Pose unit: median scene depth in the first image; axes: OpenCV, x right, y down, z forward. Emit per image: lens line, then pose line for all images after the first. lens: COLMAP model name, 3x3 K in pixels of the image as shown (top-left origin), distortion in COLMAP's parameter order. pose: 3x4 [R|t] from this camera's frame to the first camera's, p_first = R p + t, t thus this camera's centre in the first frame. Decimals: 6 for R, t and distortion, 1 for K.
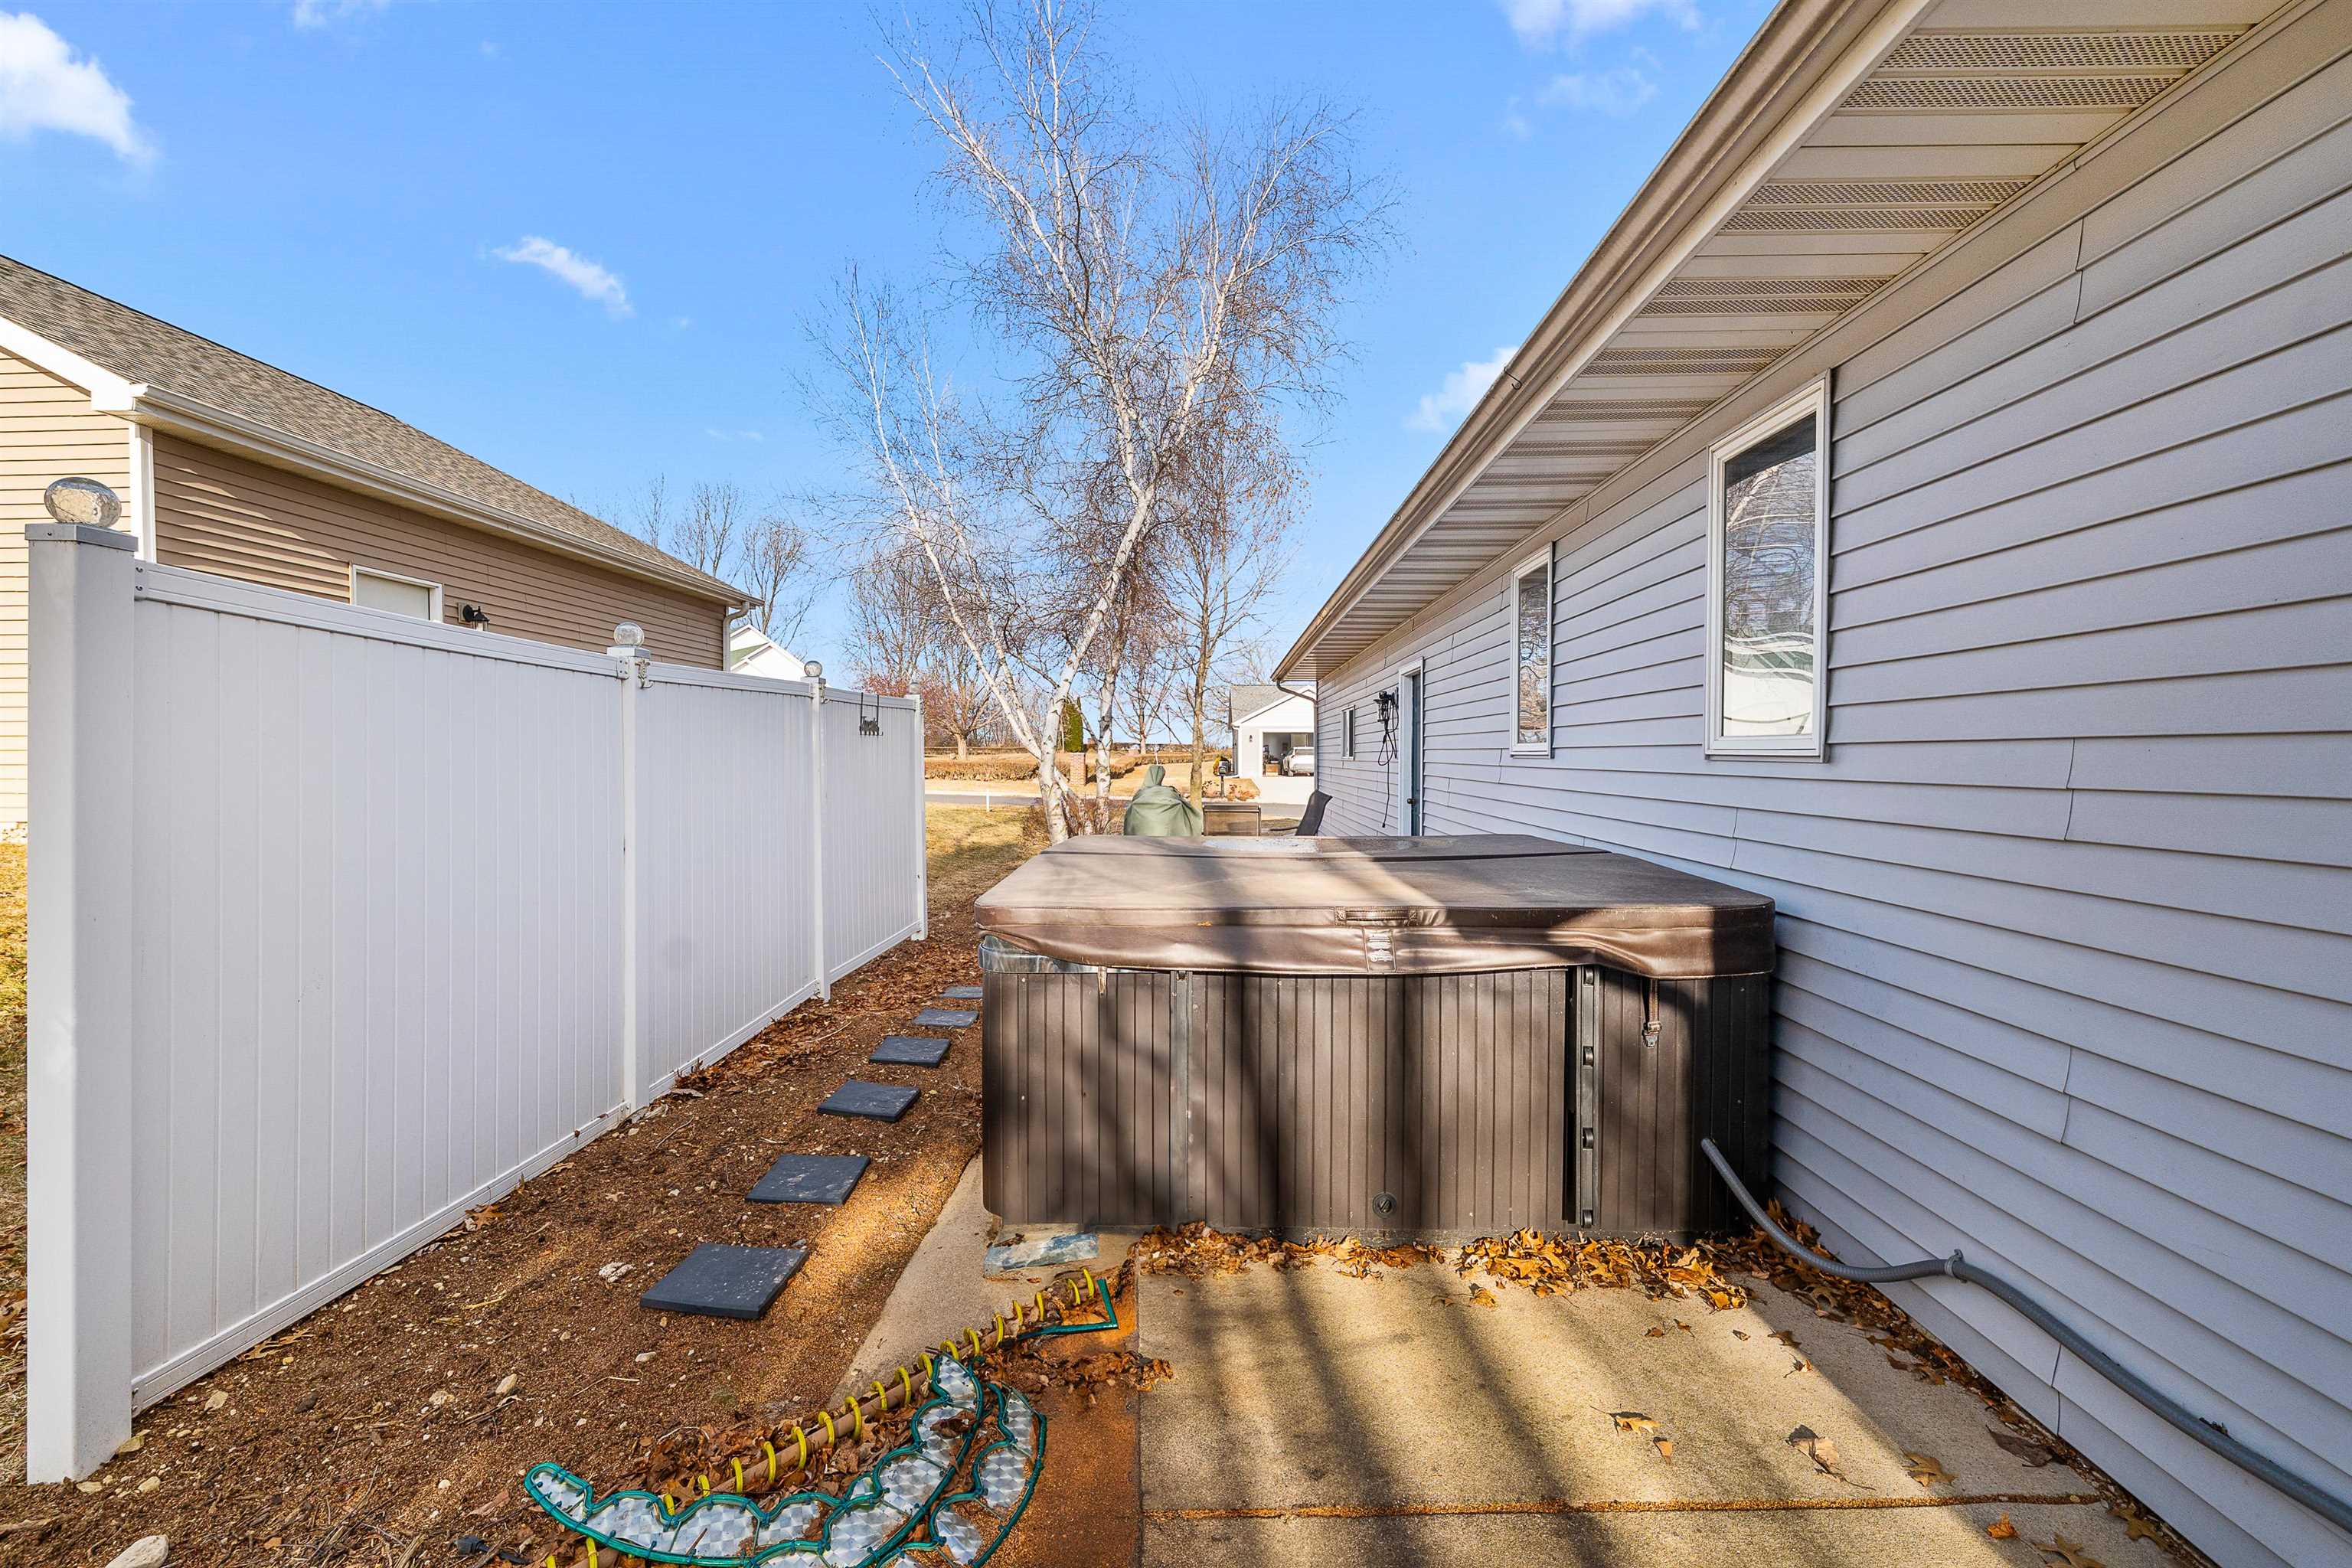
lens RADIAL K [[974.2, 0, 1178.1], [0, 974.2, 773.5], [0, 0, 1]] dist [-0.000705, -0.000032]
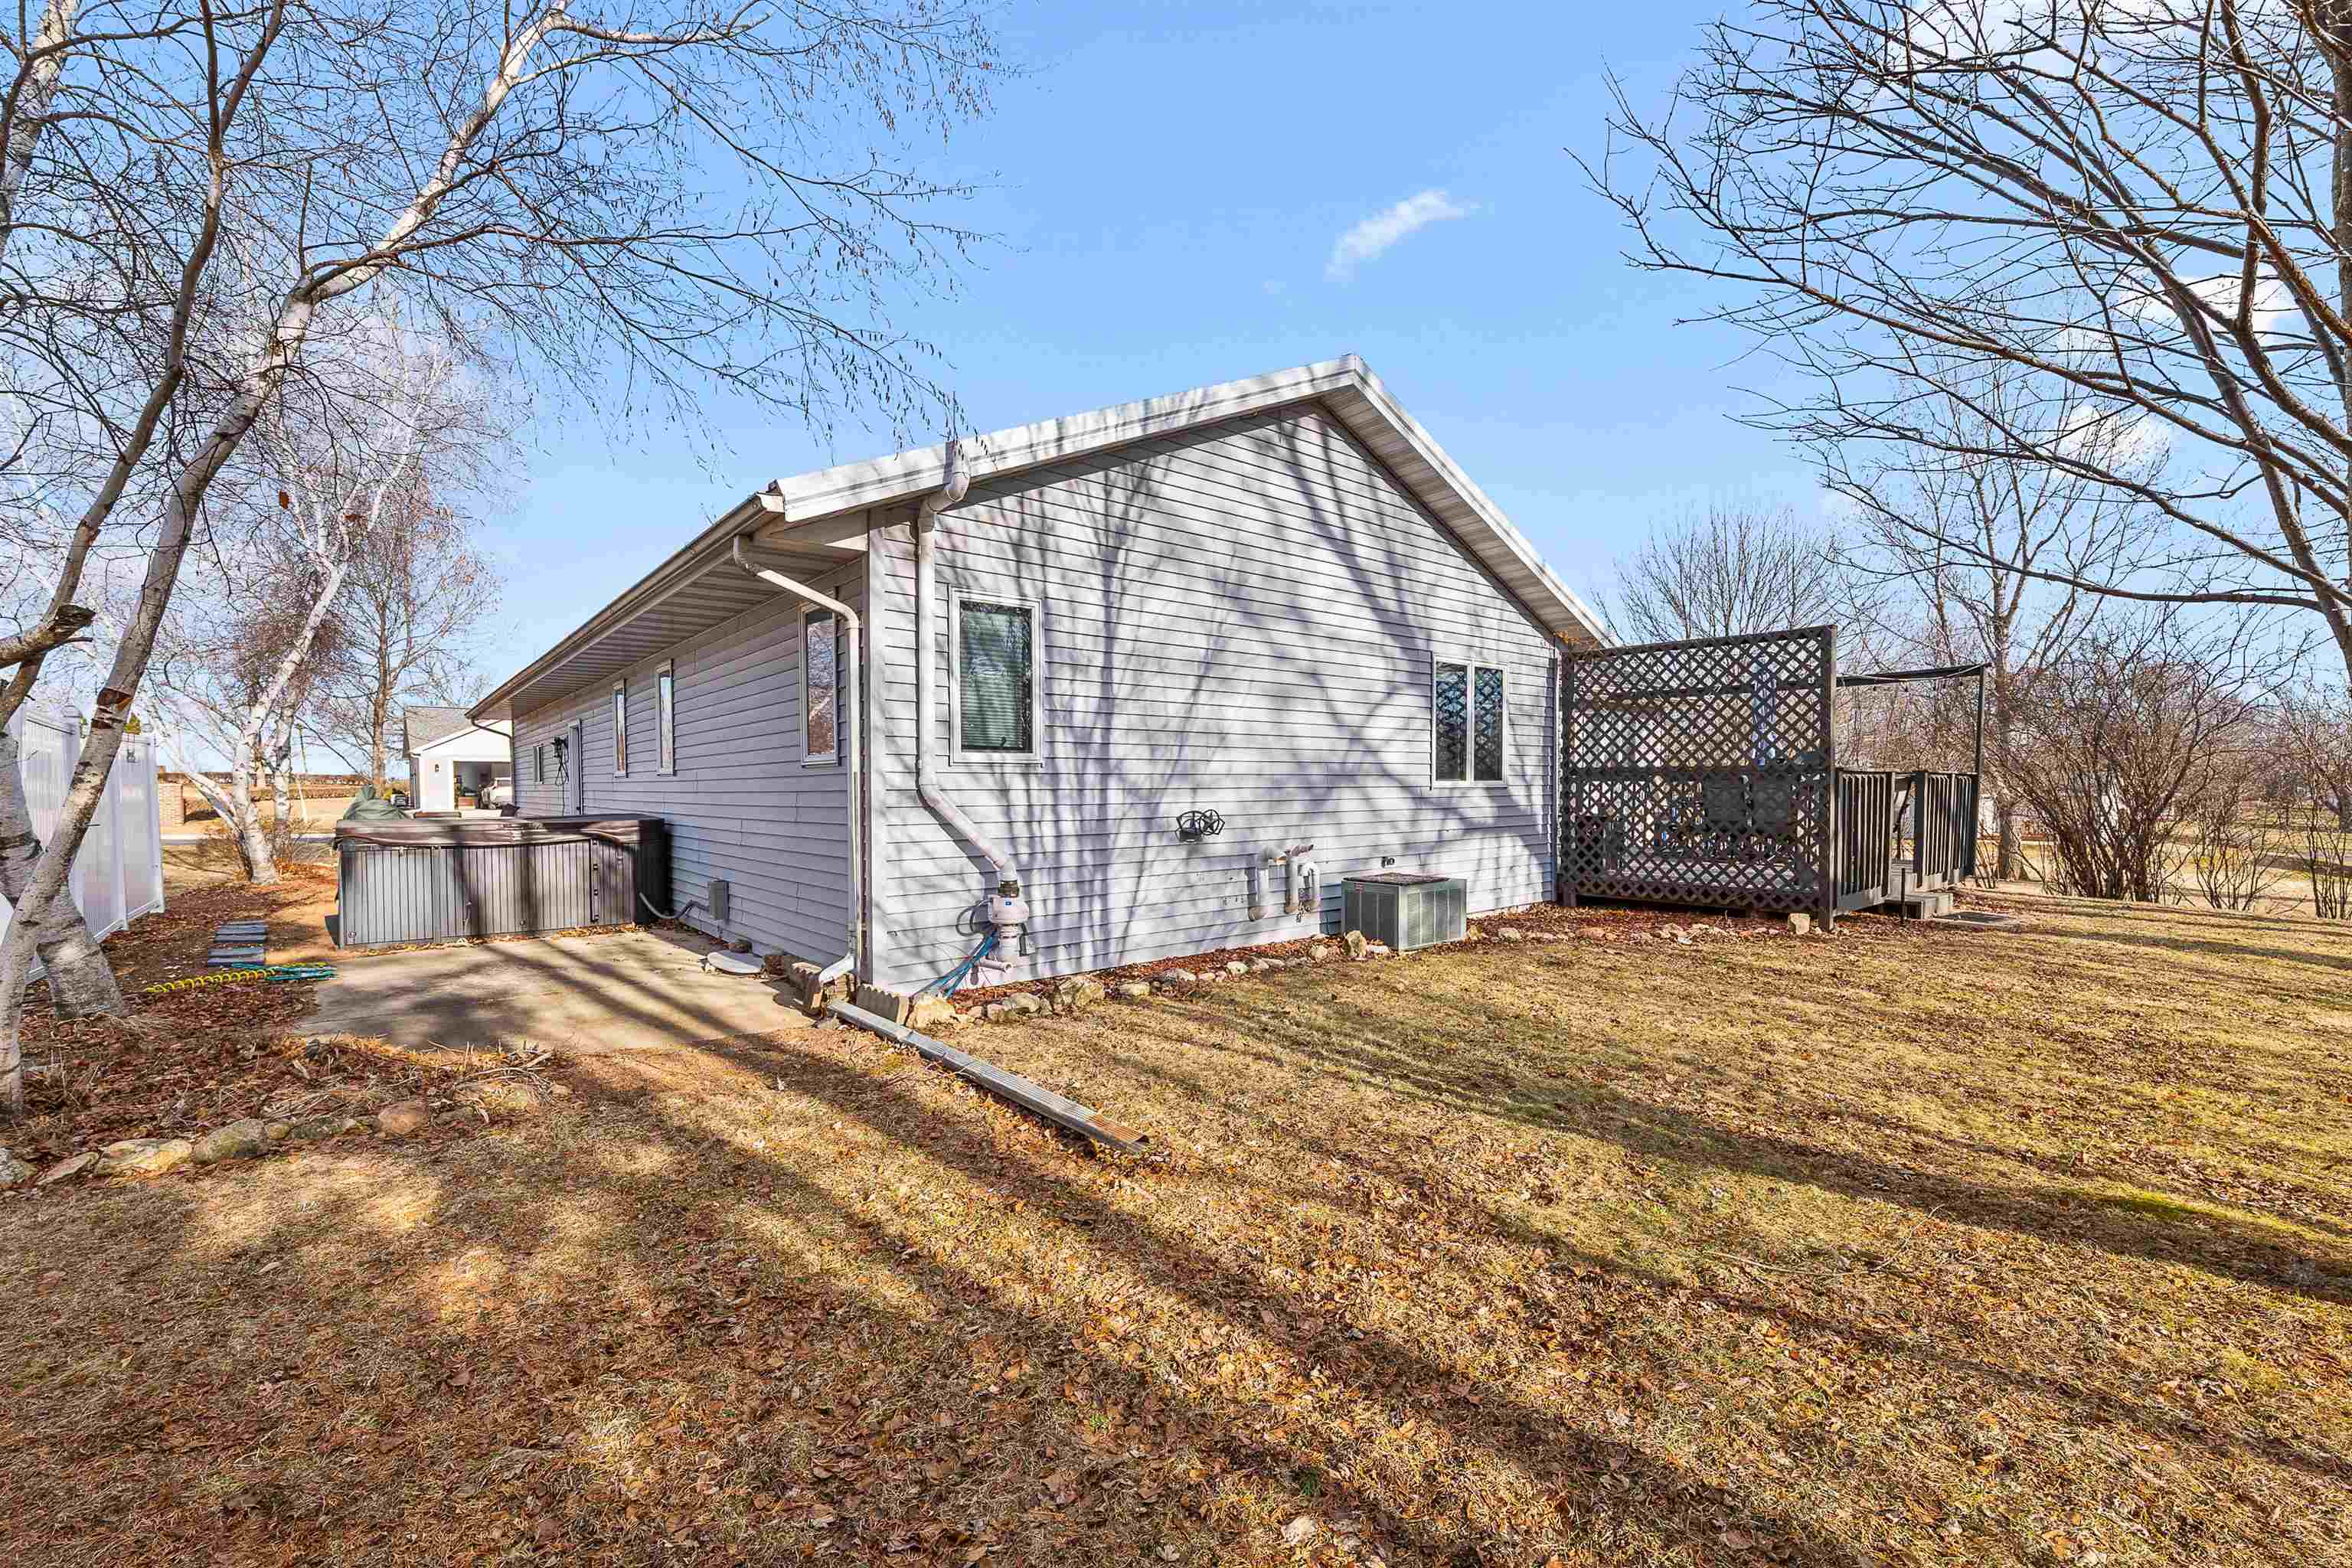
lens RADIAL K [[974.2, 0, 1169.9], [0, 974.2, 801.0], [0, 0, 1]] dist [-0.000705, -0.000032]
pose [[0.750259, -0.017984, 0.660899, -0.050514], [0.020419, 0.999783, 0.004026, 0.018507], [-0.660829, 0.010474, 0.750464, -0.493545]]
